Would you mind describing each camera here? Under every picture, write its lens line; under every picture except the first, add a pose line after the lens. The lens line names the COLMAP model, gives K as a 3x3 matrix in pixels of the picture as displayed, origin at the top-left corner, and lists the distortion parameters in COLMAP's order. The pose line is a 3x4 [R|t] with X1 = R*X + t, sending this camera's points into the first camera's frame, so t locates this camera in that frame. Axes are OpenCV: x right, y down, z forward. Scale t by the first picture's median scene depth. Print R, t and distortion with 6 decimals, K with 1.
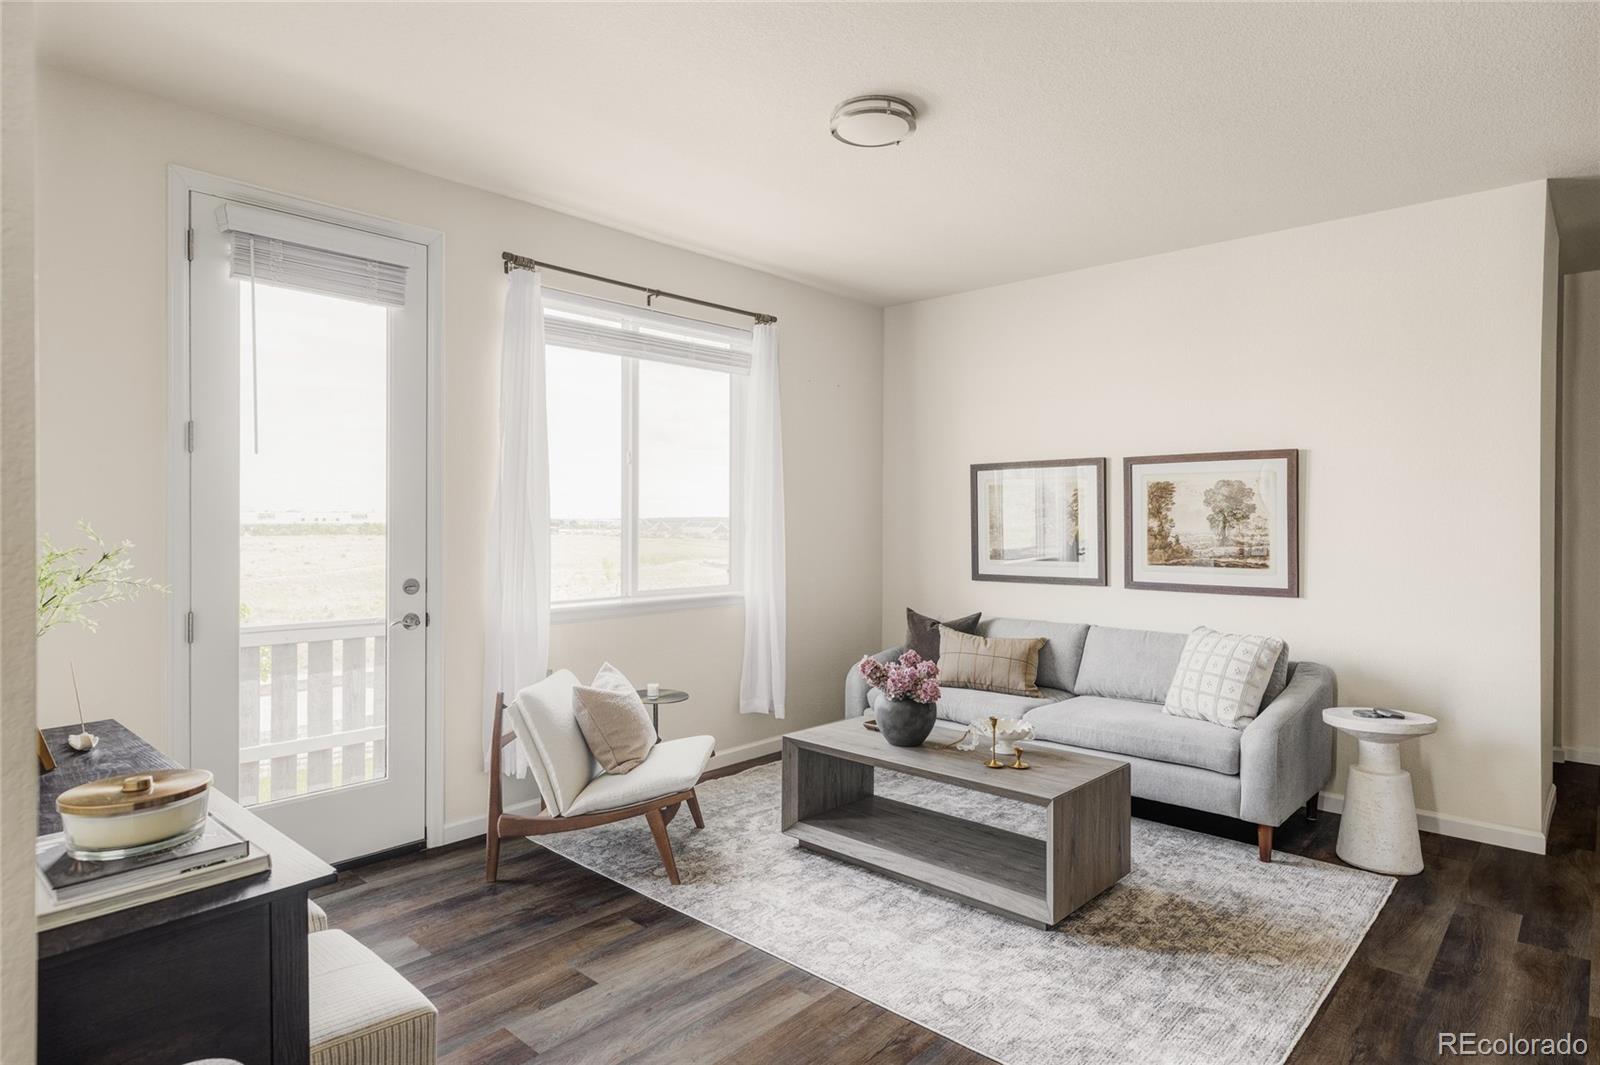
lens RADIAL K [[893.8, 0, 799.3], [0, 893.8, 520.1], [0, 0, 1]] dist [0.004943, 0.000584]
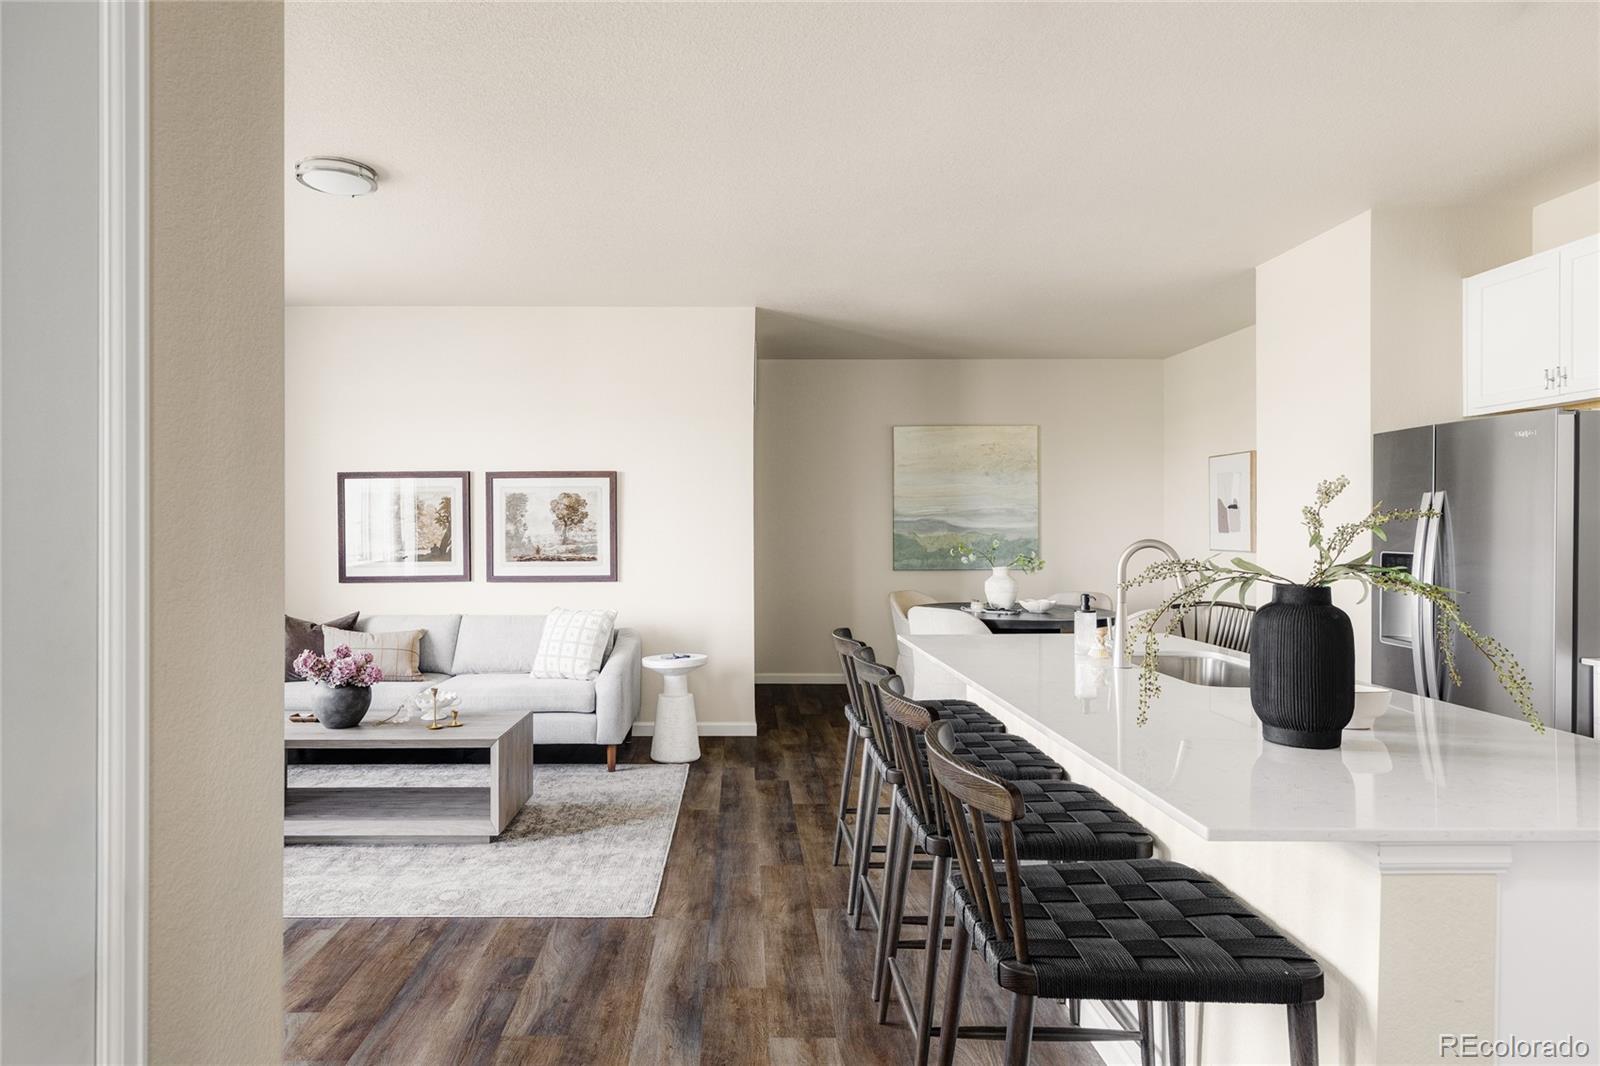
lens RADIAL K [[893.8, 0, 786.5], [0, 893.8, 527.1], [0, 0, 1]] dist [0.004943, 0.000584]
pose [[0.714021, -0.007121, 0.700089, -0.249420], [0.005655, 0.999974, 0.004403, 0.000187], [-0.700102, 0.000815, 0.714042, -0.171770]]
